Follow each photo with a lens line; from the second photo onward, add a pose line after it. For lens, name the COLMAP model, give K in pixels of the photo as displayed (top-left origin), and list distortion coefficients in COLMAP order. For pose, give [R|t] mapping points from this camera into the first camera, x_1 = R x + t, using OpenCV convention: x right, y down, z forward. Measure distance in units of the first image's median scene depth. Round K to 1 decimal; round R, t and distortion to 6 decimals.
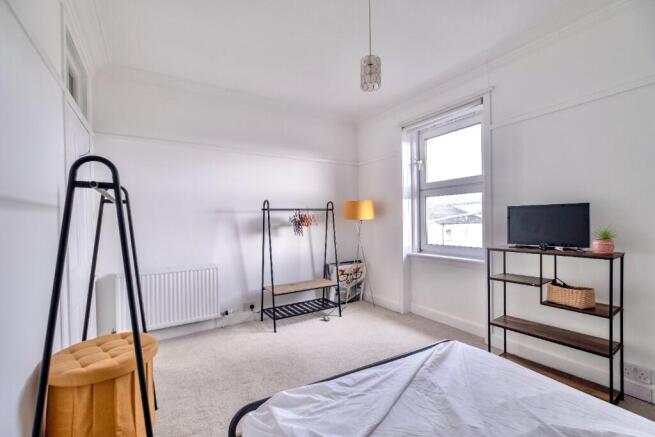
lens RADIAL K [[283.5, 0, 325.6], [0, 283.5, 222.4], [0, 0, 1]] dist [-0.007200, 0.001489]
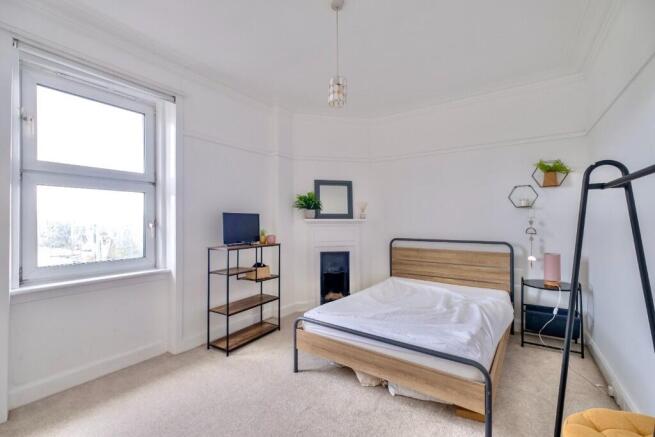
lens RADIAL K [[283.5, 0, 325.7], [0, 283.5, 218.2], [0, 0, 1]] dist [-0.007200, 0.001489]
pose [[-0.413578, 0.021098, 0.910224, -0.469870], [0.014088, 0.999760, -0.016773, -0.006126], [-0.910359, 0.005886, -0.413776, 0.842305]]
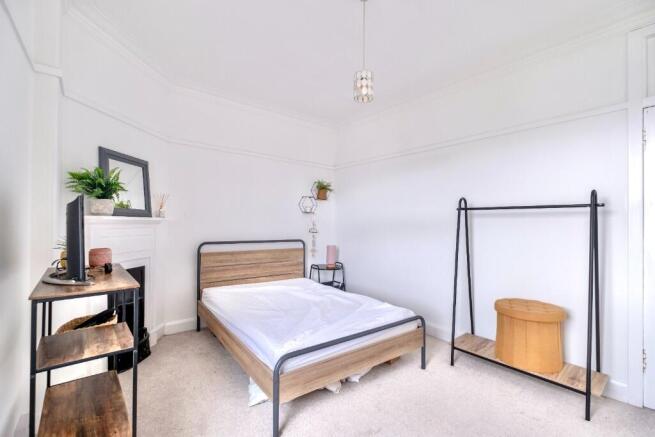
lens RADIAL K [[283.5, 0, 324.5], [0, 283.5, 219.4], [0, 0, 1]] dist [-0.007200, 0.001489]
pose [[-0.993244, -0.003833, -0.115979, 0.247267], [-0.003336, 0.999984, -0.004479, -0.015330], [0.115994, -0.004062, -0.993242, 1.142078]]
